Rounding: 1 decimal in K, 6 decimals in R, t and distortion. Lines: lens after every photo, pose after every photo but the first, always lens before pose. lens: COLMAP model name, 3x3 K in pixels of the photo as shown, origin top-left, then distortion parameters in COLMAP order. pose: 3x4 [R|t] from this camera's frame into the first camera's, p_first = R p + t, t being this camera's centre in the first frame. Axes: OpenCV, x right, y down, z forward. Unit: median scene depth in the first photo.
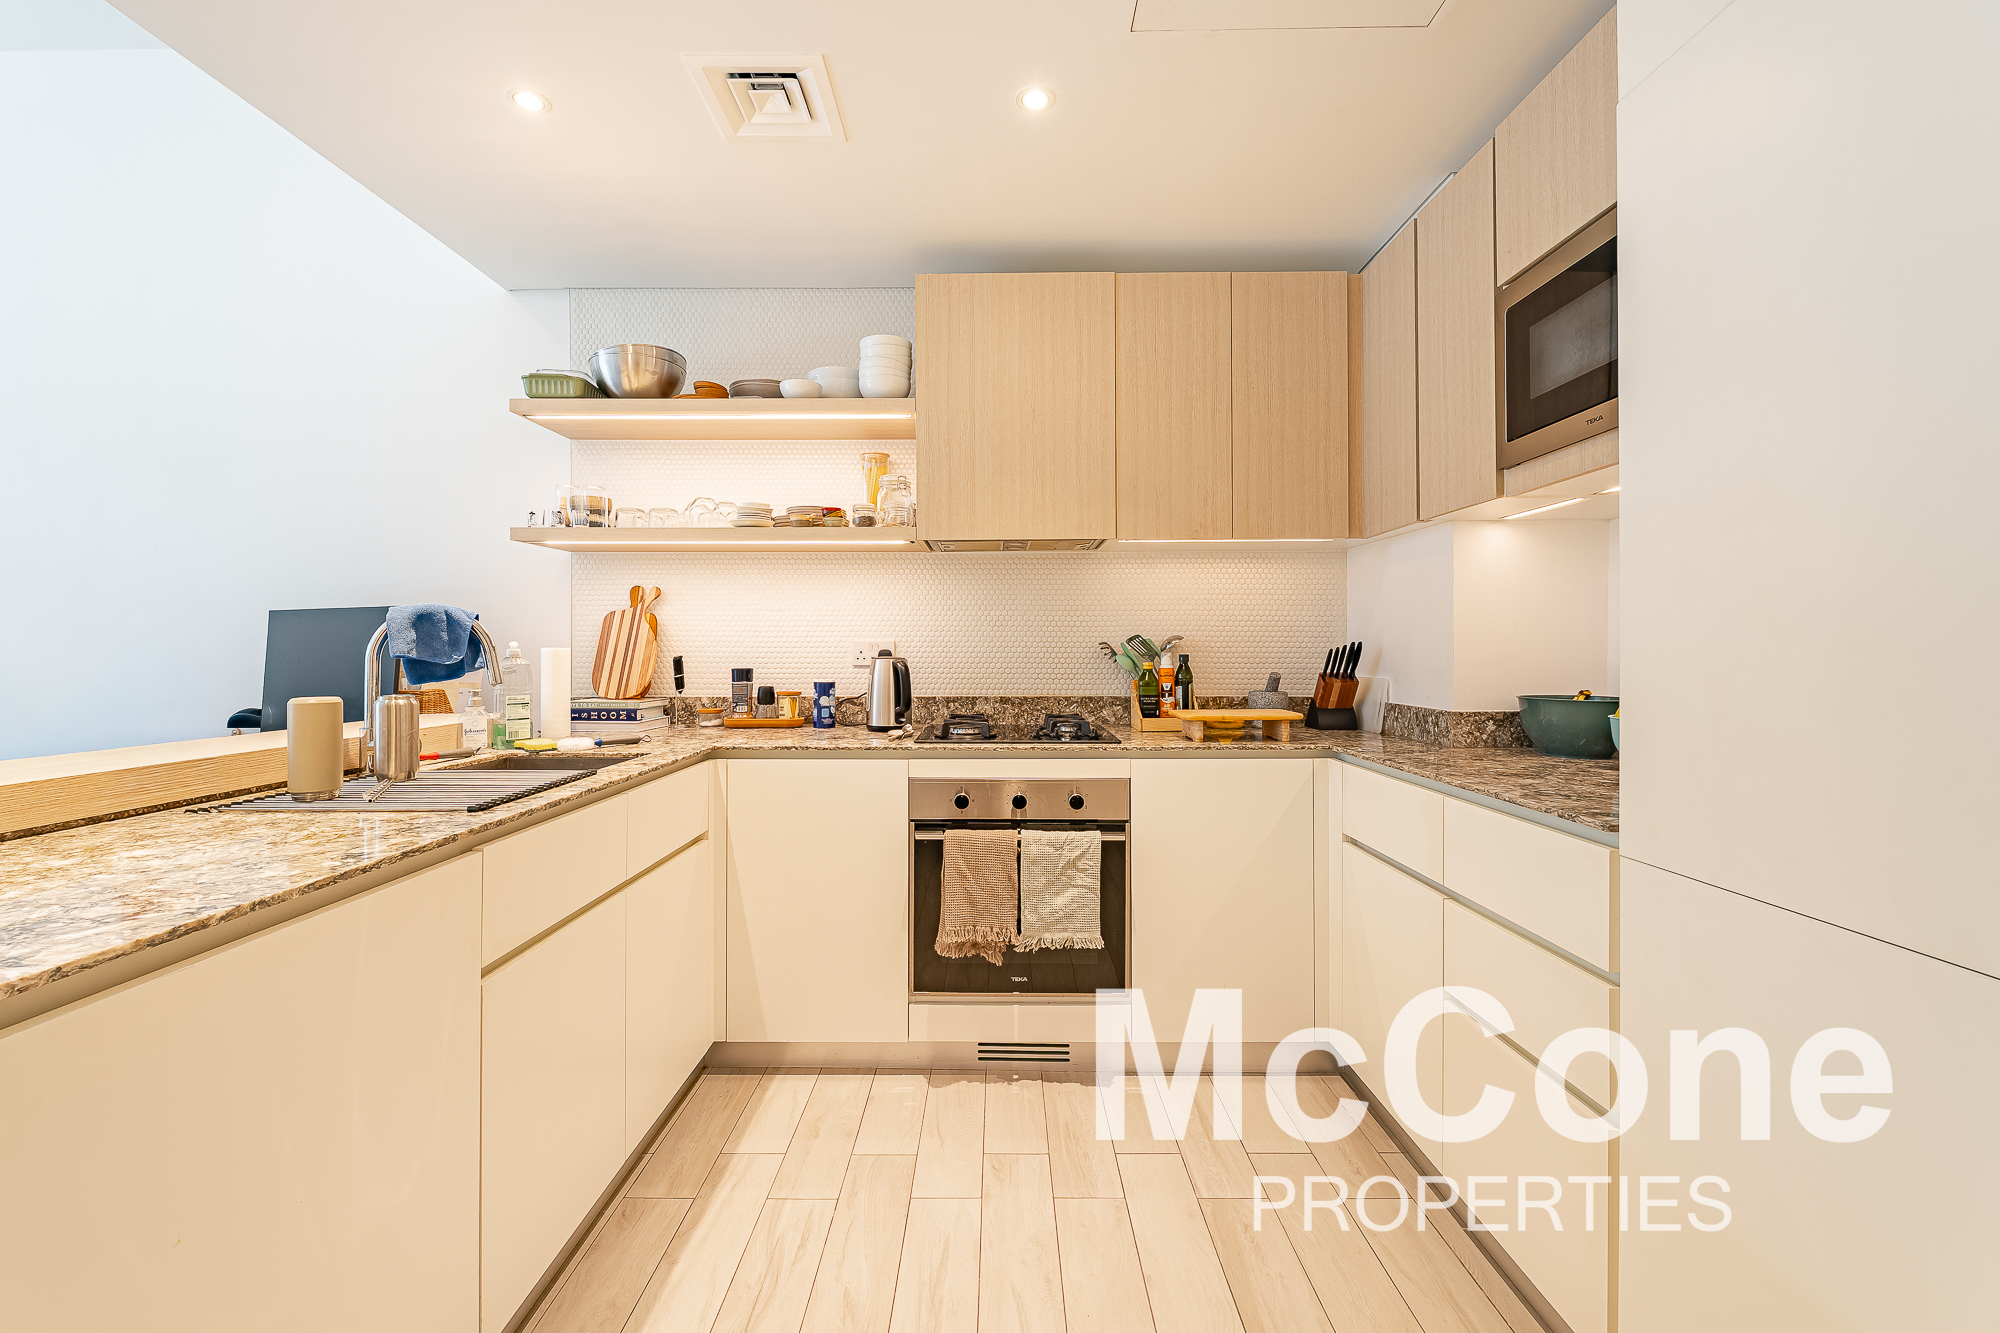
lens RADIAL K [[836.8, 0, 980.8], [0, 836.8, 652.7], [0, 0, 1]] dist [-0.001460, -0.000240]
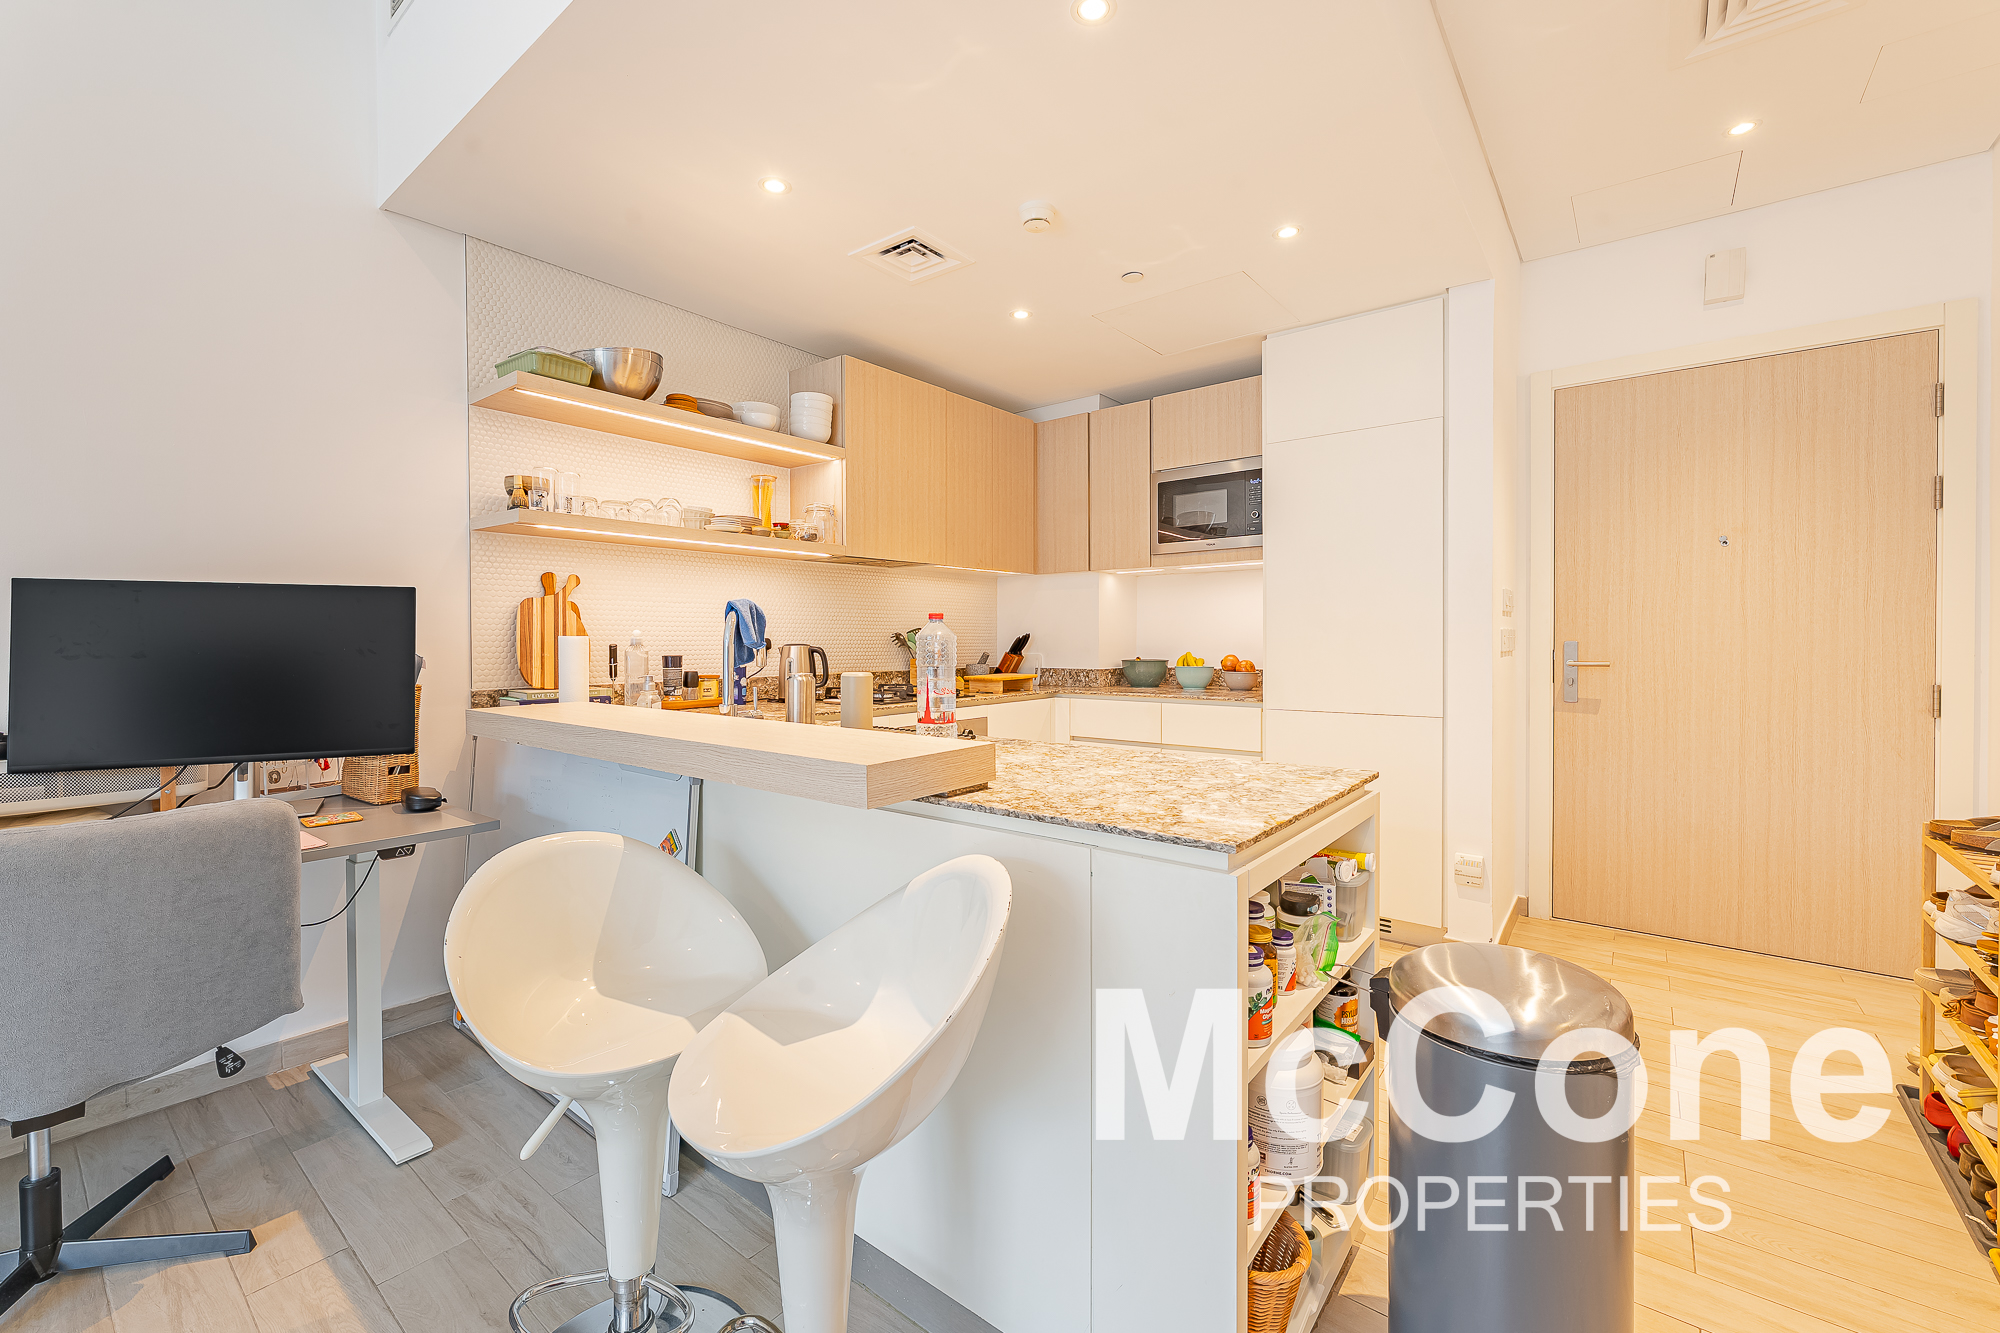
lens RADIAL K [[836.8, 0, 980.8], [0, 836.8, 652.7], [0, 0, 1]] dist [-0.001460, -0.000240]
pose [[0.609046, -0.014299, 0.793006, -0.967311], [0.006993, 0.999895, 0.012659, 0.004113], [-0.793104, -0.002165, 0.609083, 0.018613]]
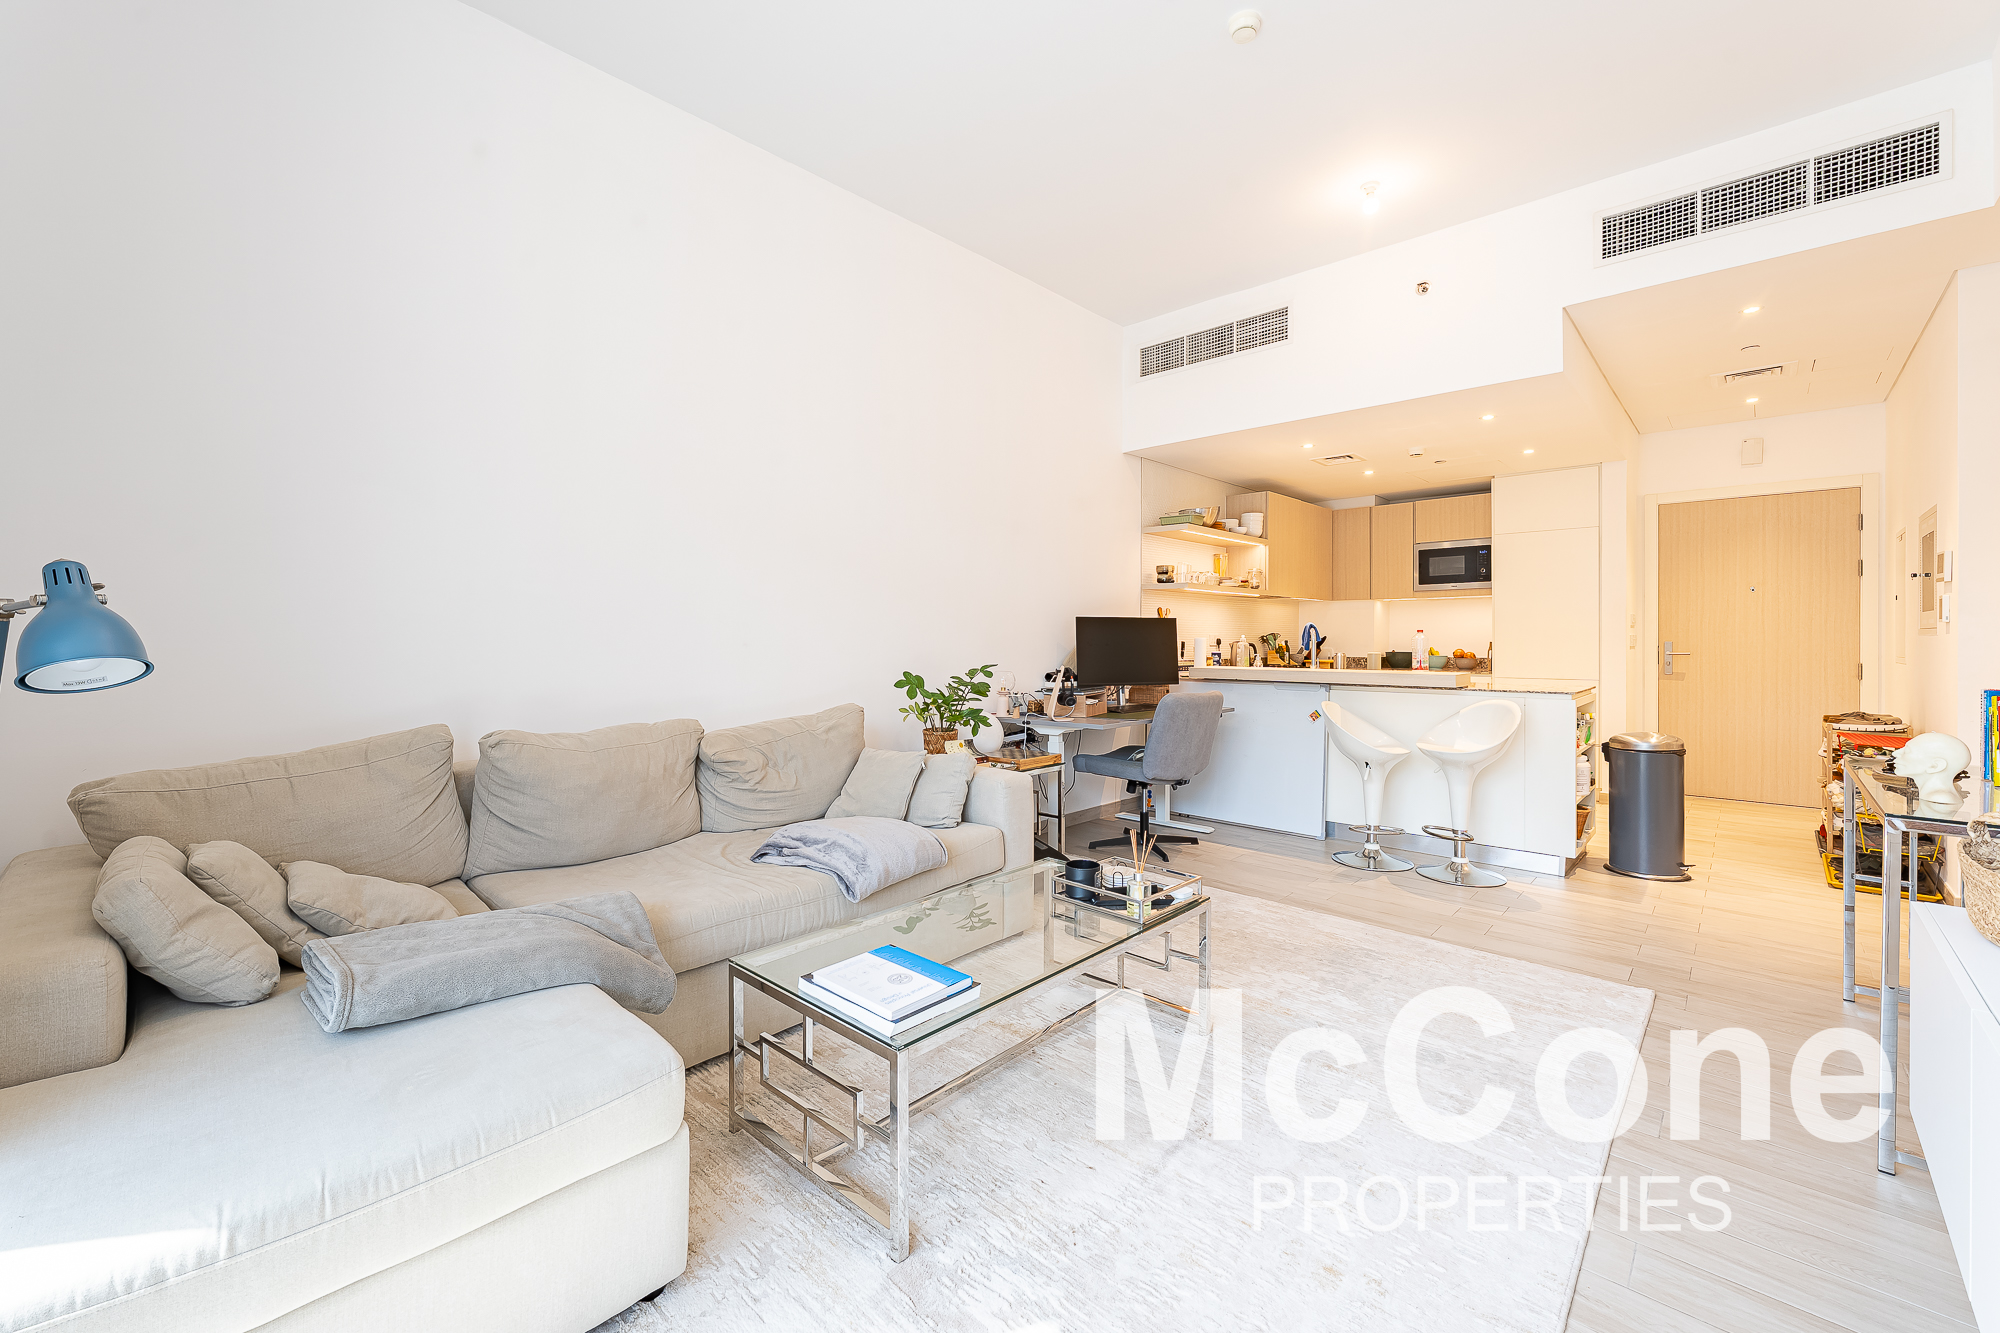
lens RADIAL K [[821.4, 0, 998.6], [0, 821.4, 643.9], [0, 0, 1]] dist [-0.000733, -0.000044]
pose [[0.663222, -0.005295, 0.748404, -2.400446], [0.004894, 0.999984, 0.002738, 0.001004], [-0.748407, 0.001847, 0.663237, -0.040598]]
